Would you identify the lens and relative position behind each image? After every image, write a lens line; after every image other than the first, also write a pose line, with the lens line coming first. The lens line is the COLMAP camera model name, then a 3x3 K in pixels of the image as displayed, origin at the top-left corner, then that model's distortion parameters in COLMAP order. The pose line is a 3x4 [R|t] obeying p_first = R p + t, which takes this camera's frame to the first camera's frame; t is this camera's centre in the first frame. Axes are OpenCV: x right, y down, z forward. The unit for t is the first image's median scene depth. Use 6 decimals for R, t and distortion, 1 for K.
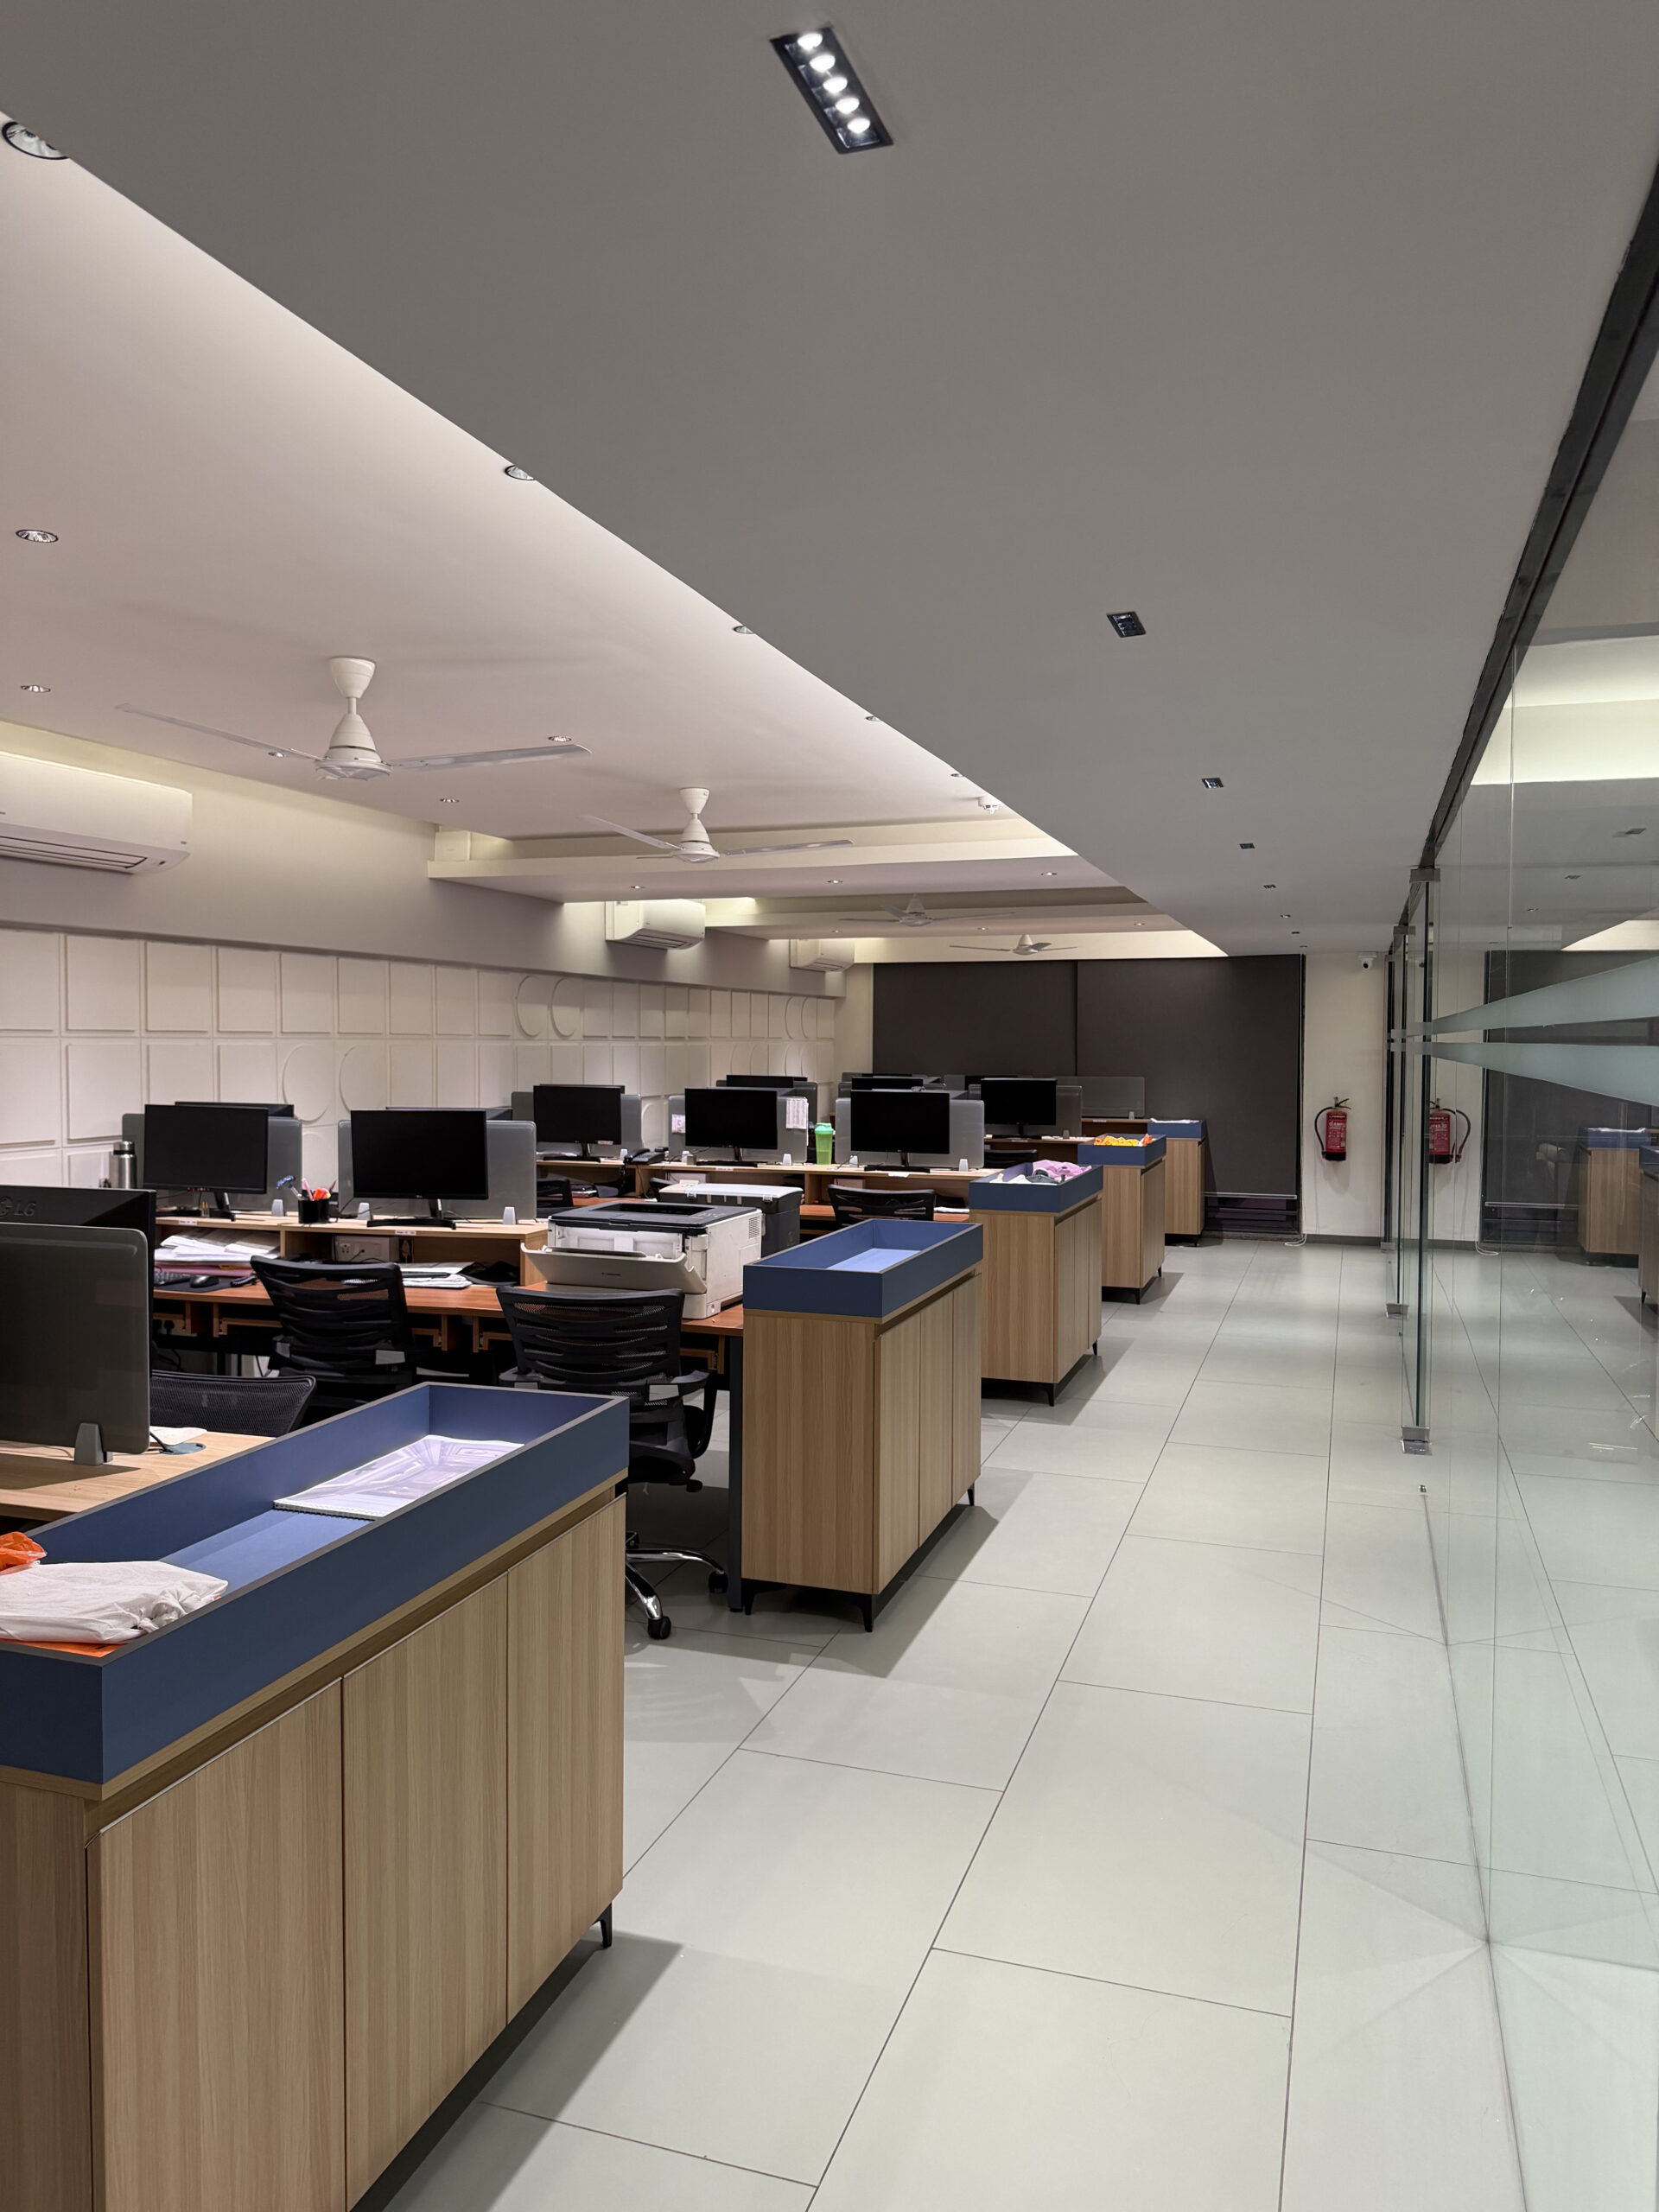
lens RADIAL K [[1568.1, 0, 830.0], [0, 1568.1, 1098.2], [0, 0, 1]] dist [0.005133, 0.001815]
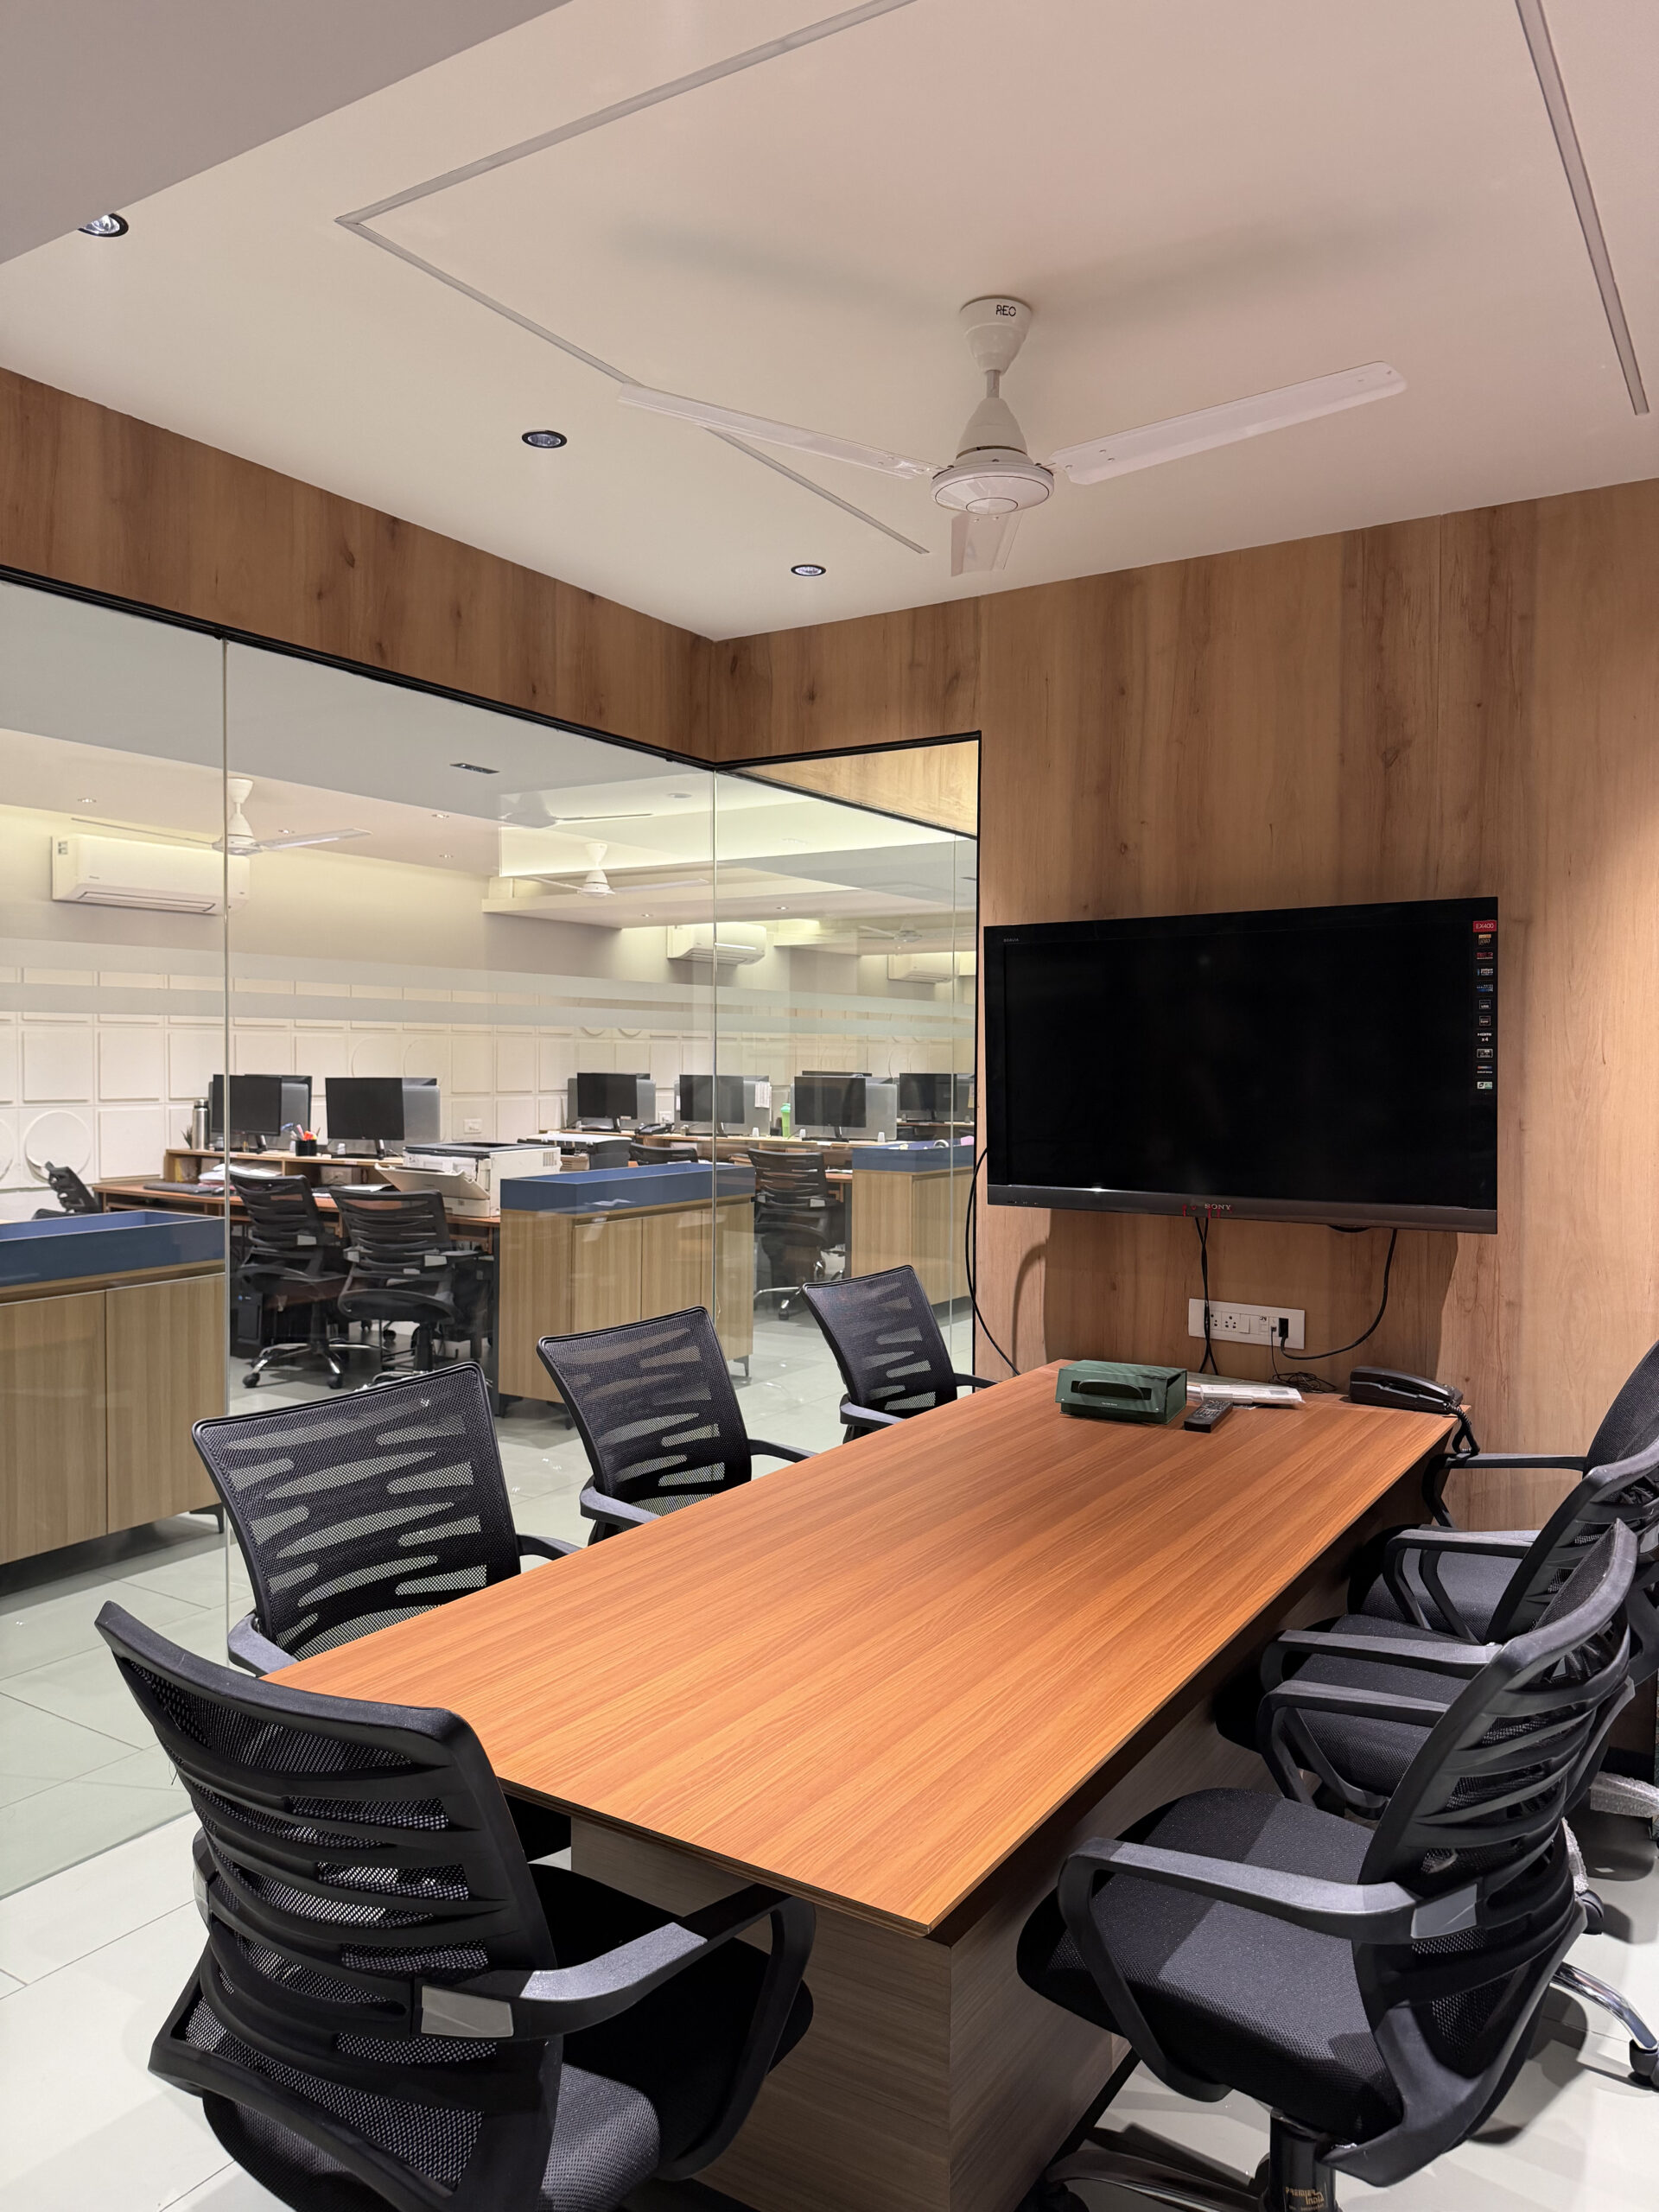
lens RADIAL K [[1568.1, 0, 839.1], [0, 1568.1, 1111.9], [0, 0, 1]] dist [0.005133, 0.001815]
pose [[0.970238, 0.010902, -0.241909, 0.320103], [-0.011706, 0.999930, -0.001883, 0.023217], [0.241872, 0.004659, 0.970297, -0.179593]]
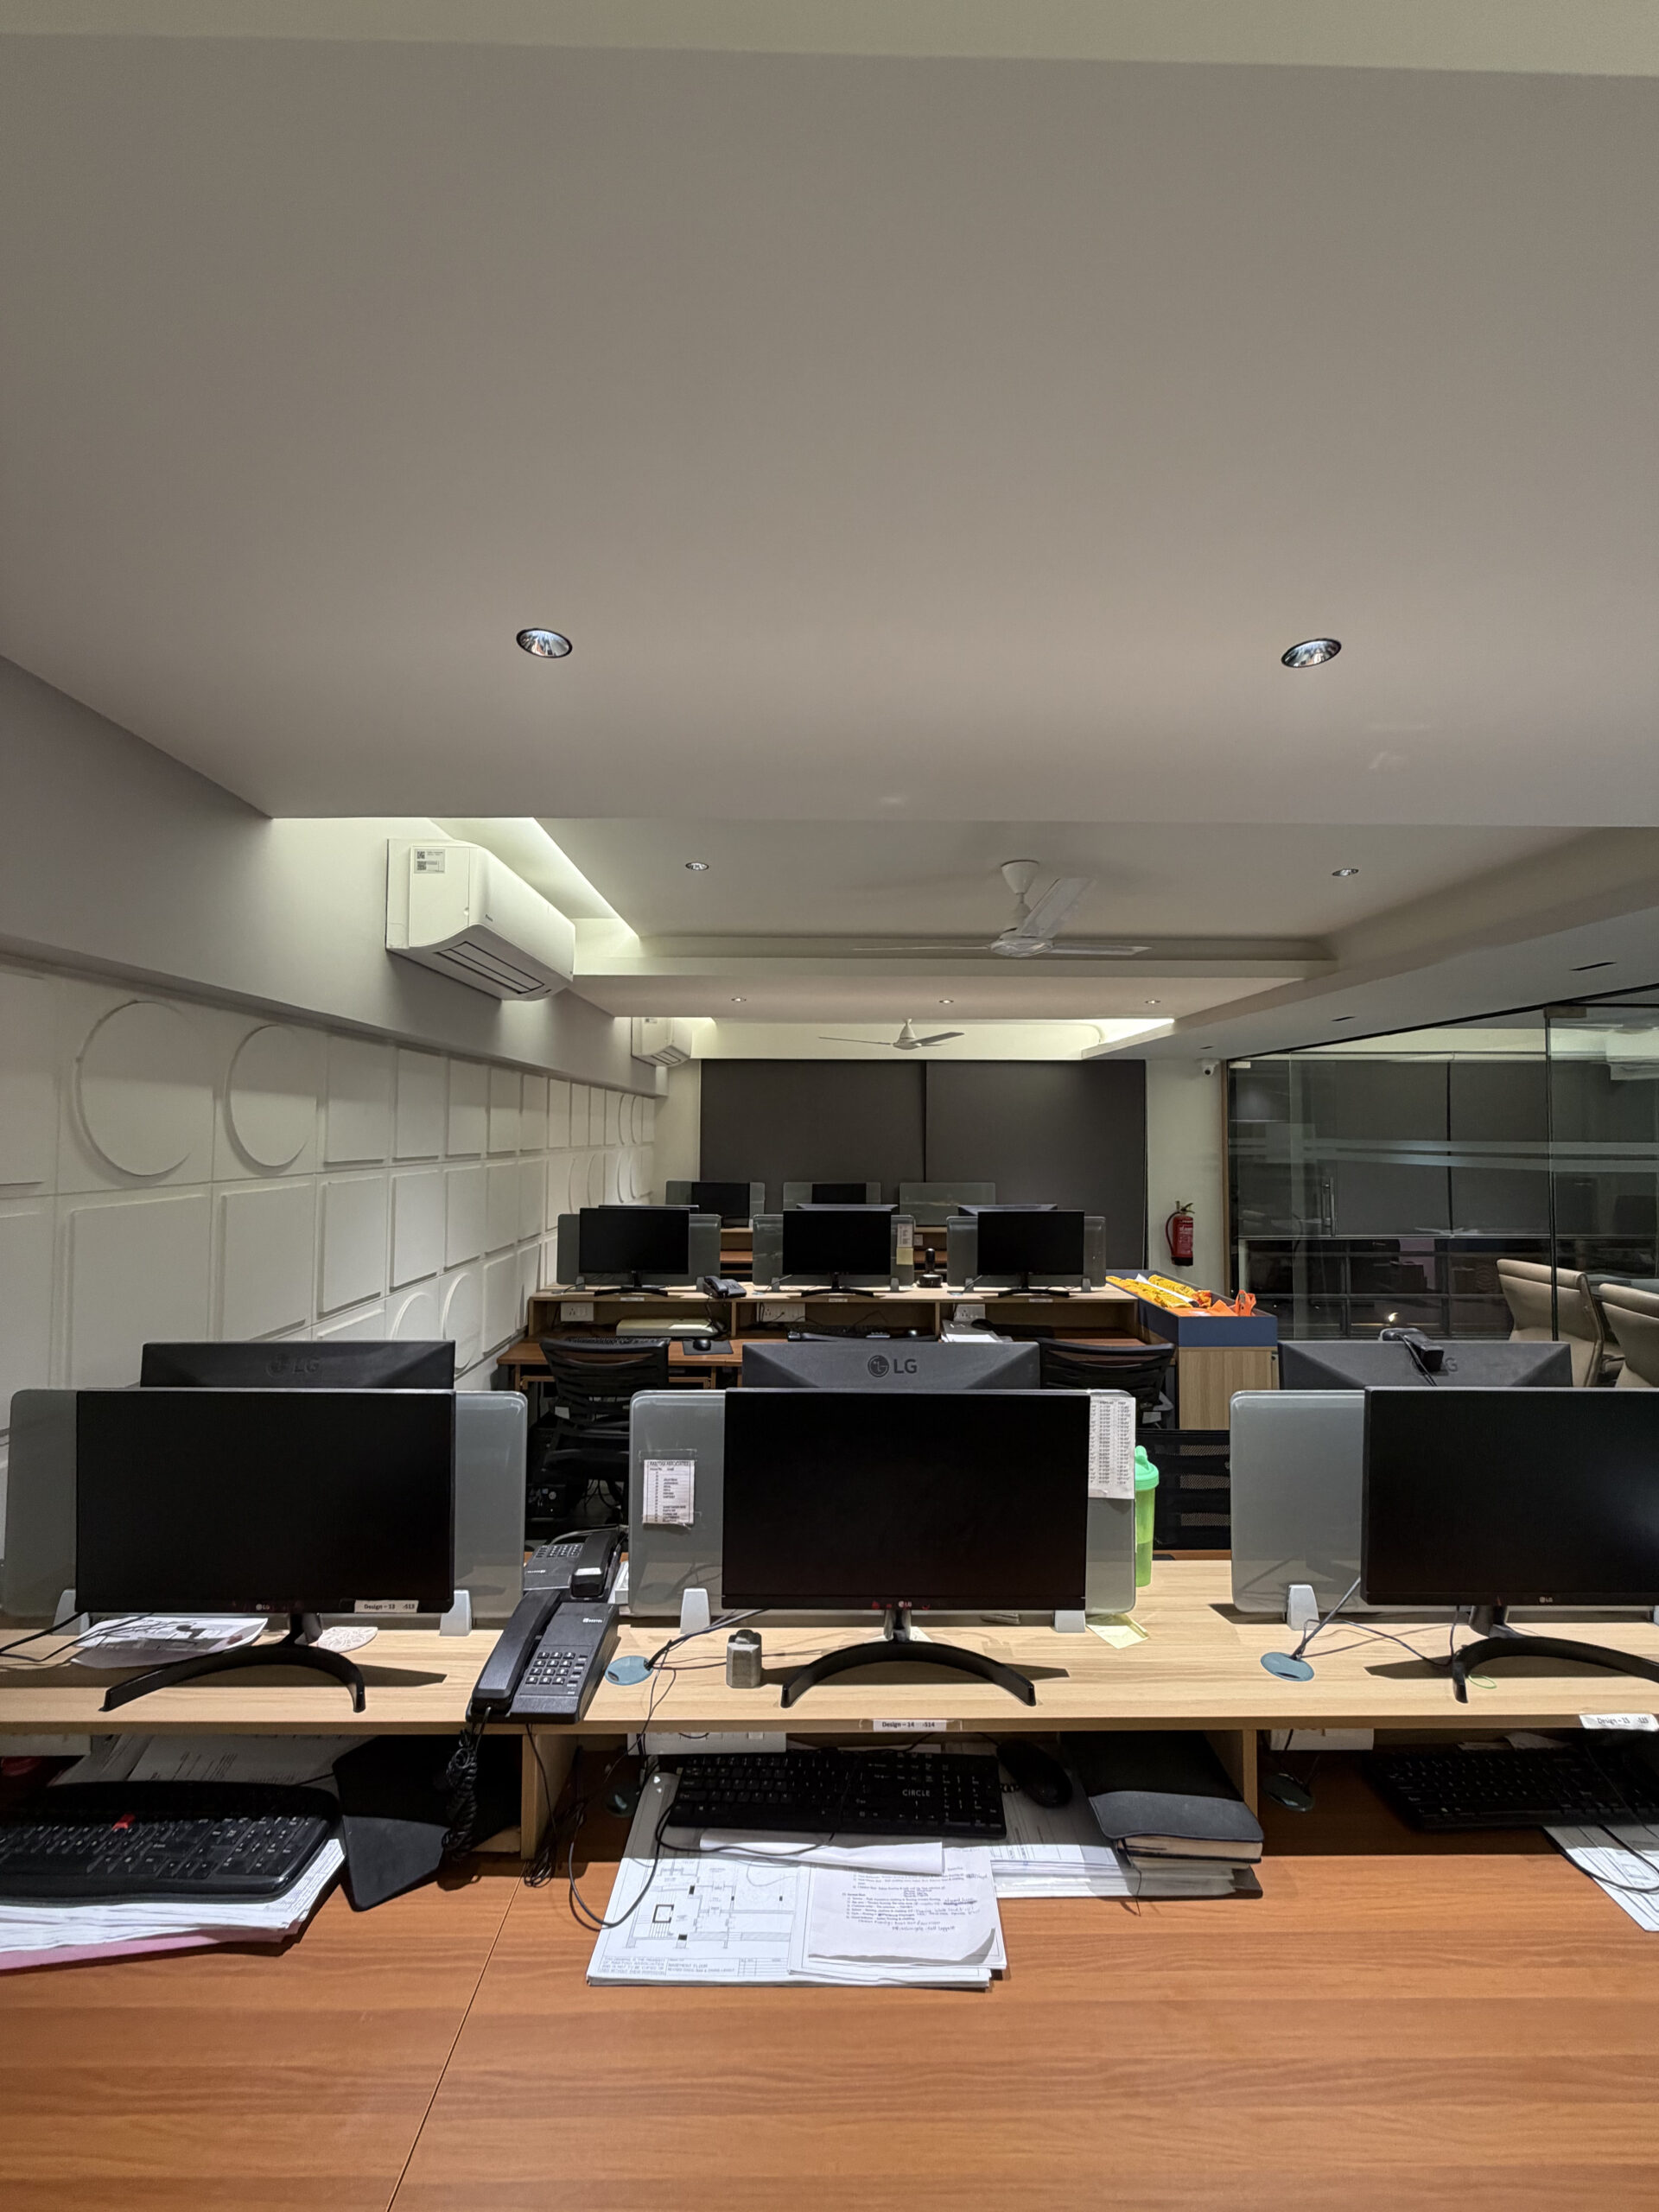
lens RADIAL K [[882.0, 0, 816.5], [0, 882.0, 1101.5], [0, 0, 1]] dist [0.002425, 0.000230]
pose [[0.945200, 0.013081, 0.326229, -0.121060], [0.009393, 0.997694, -0.067221, -0.043696], [-0.326356, 0.066602, 0.942898, 0.808808]]
